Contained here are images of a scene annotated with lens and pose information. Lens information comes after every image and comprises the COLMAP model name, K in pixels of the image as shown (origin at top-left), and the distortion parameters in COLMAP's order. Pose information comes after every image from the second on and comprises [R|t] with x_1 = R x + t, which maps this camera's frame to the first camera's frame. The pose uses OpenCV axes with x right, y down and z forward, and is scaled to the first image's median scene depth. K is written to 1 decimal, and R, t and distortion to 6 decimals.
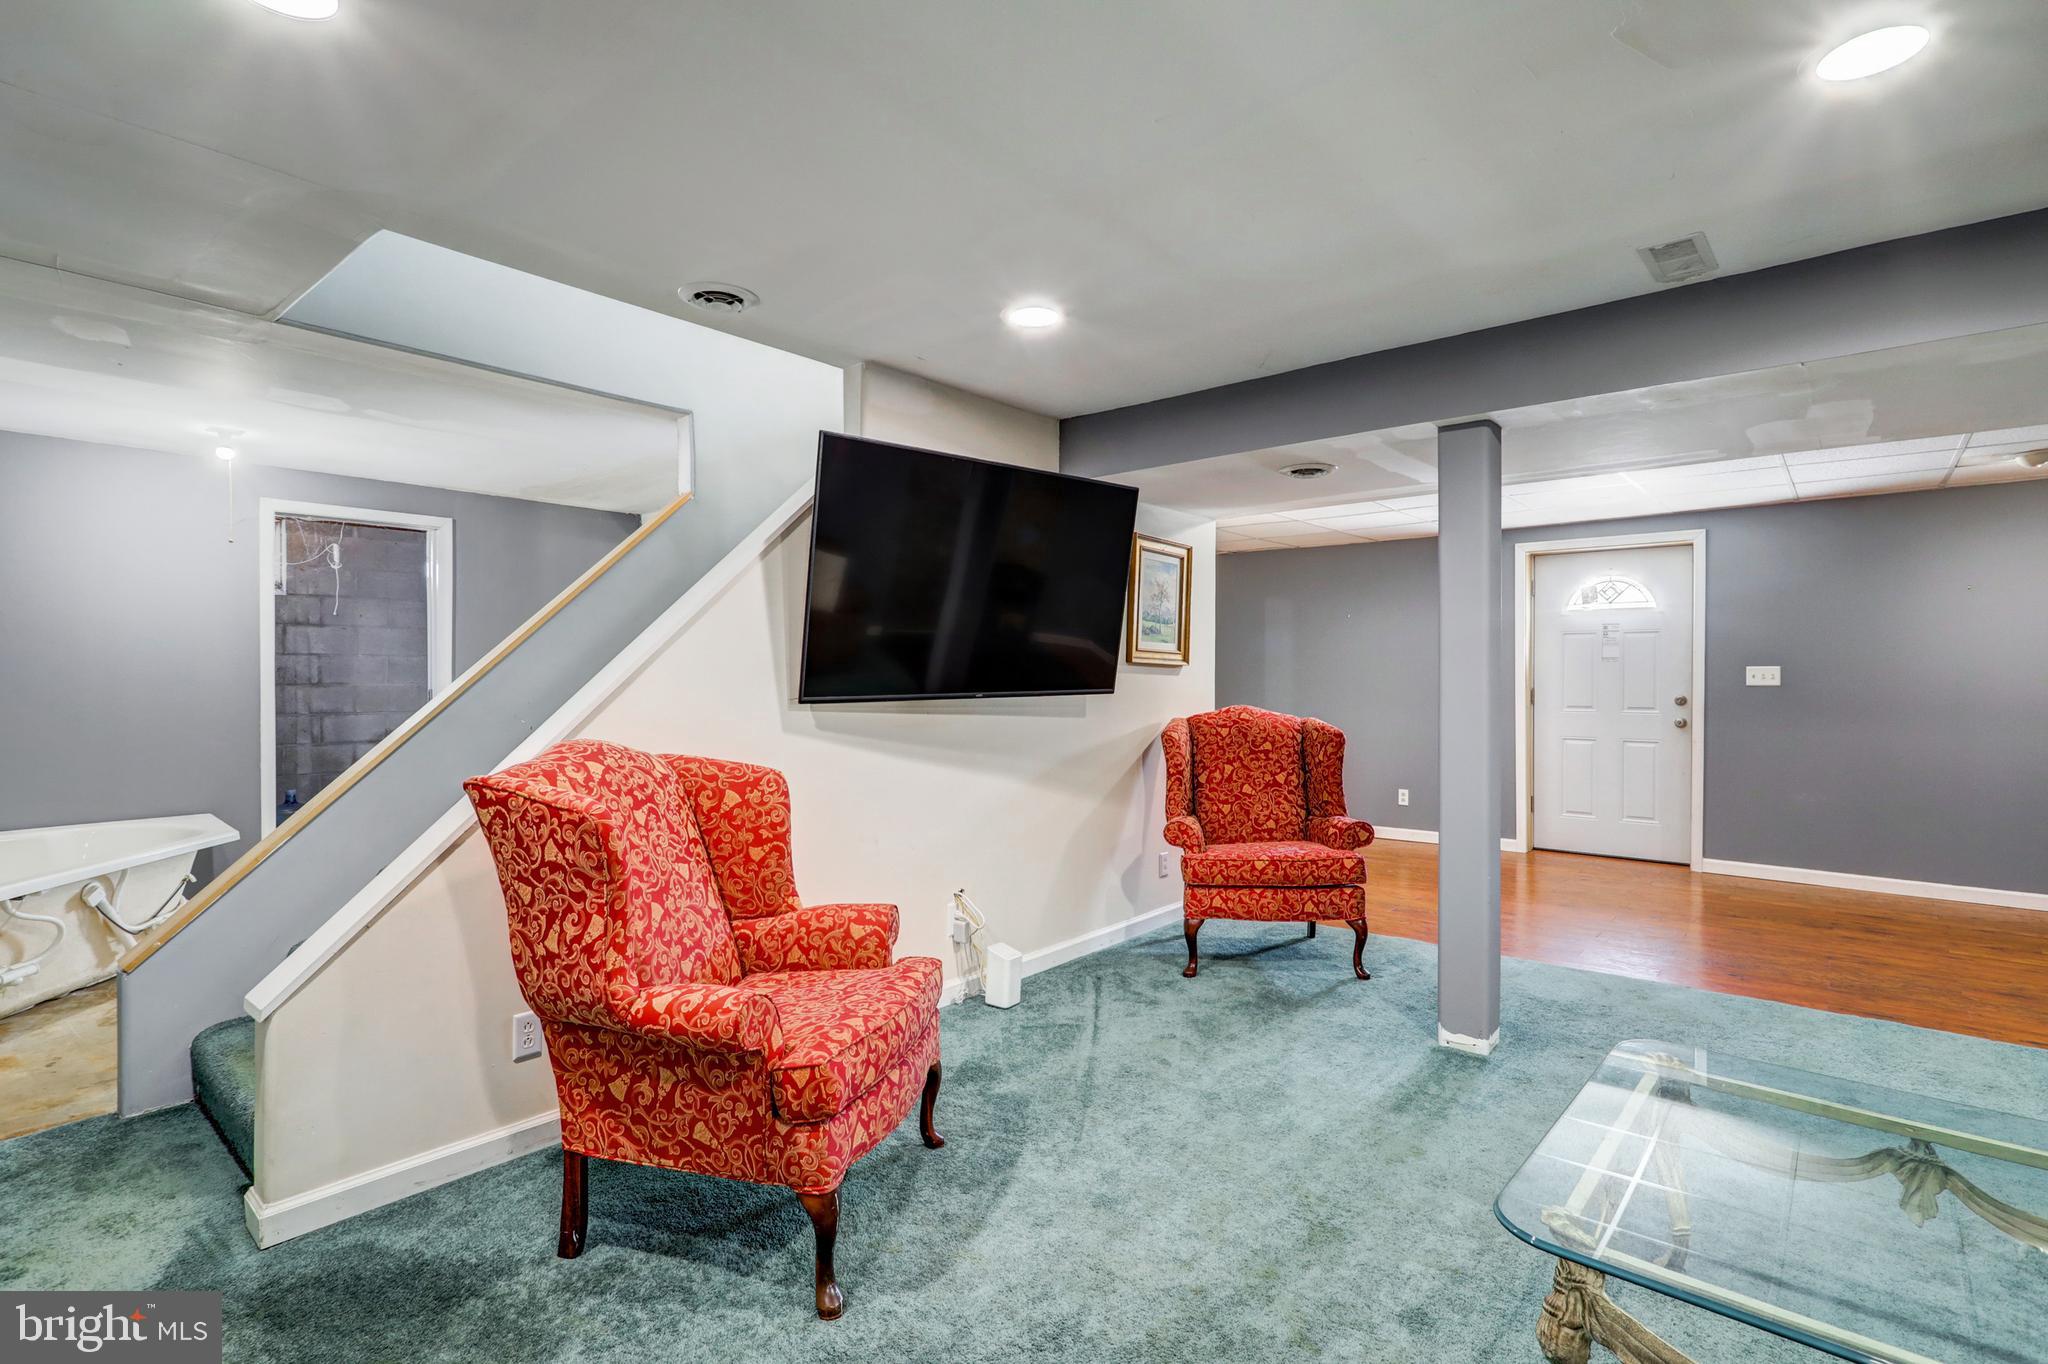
lens RADIAL K [[998.0, 0, 1037.9], [0, 998.0, 680.5], [0, 0, 1]] dist [-0.000458, 0.001408]
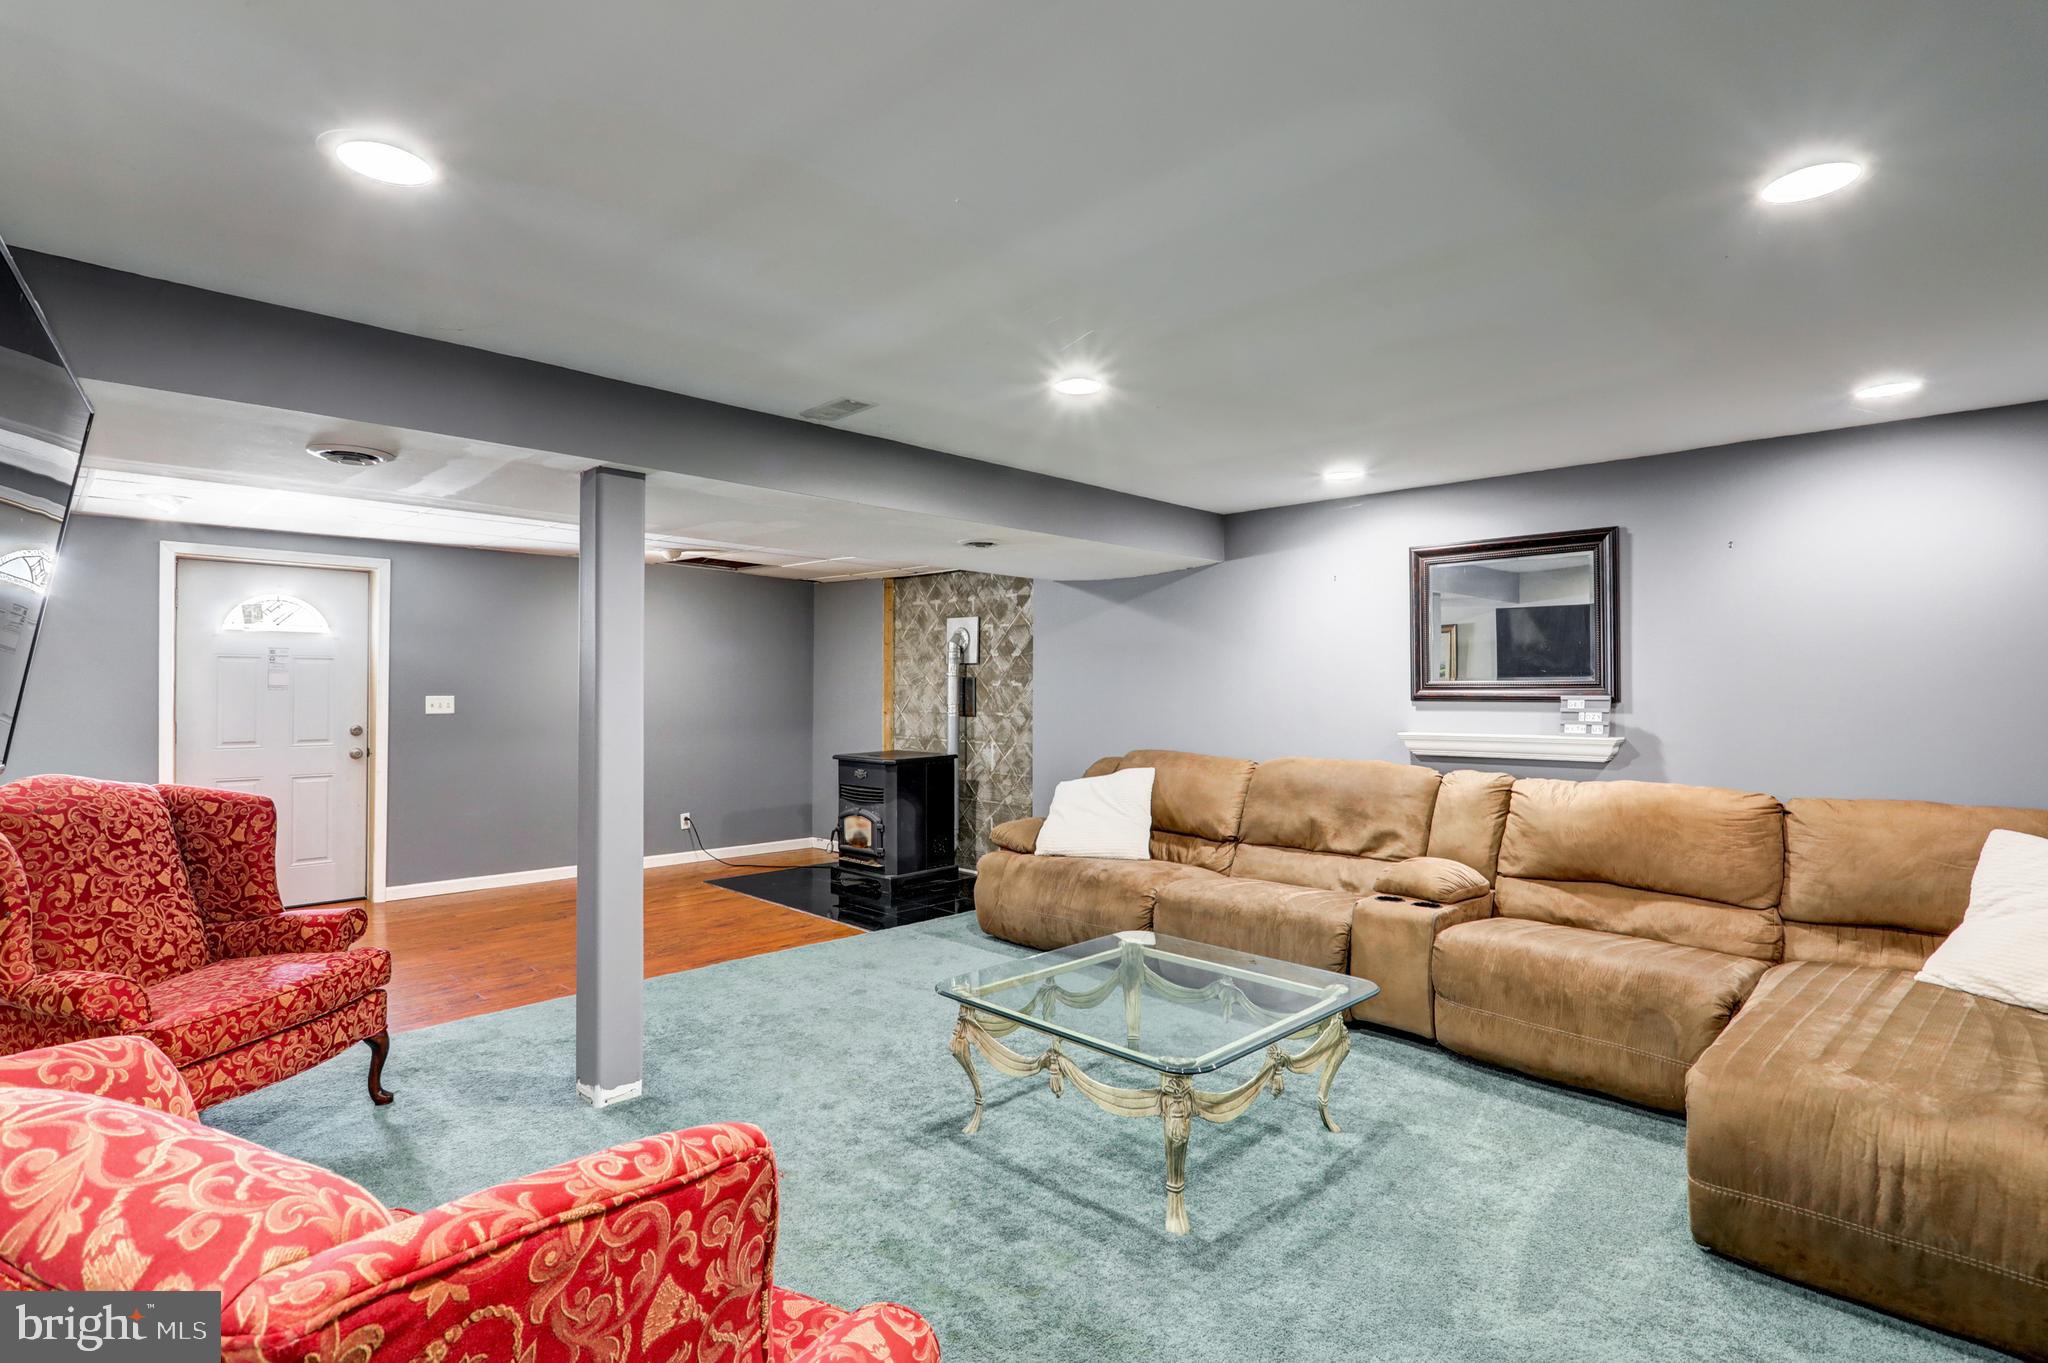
lens RADIAL K [[998.0, 0, 1037.2], [0, 998.0, 684.8], [0, 0, 1]] dist [-0.000458, 0.001408]
pose [[0.055819, 0.002288, 0.998438, -0.394920], [0.001074, 0.999997, -0.002352, -0.029659], [-0.998440, 0.001204, 0.055817, 0.386000]]
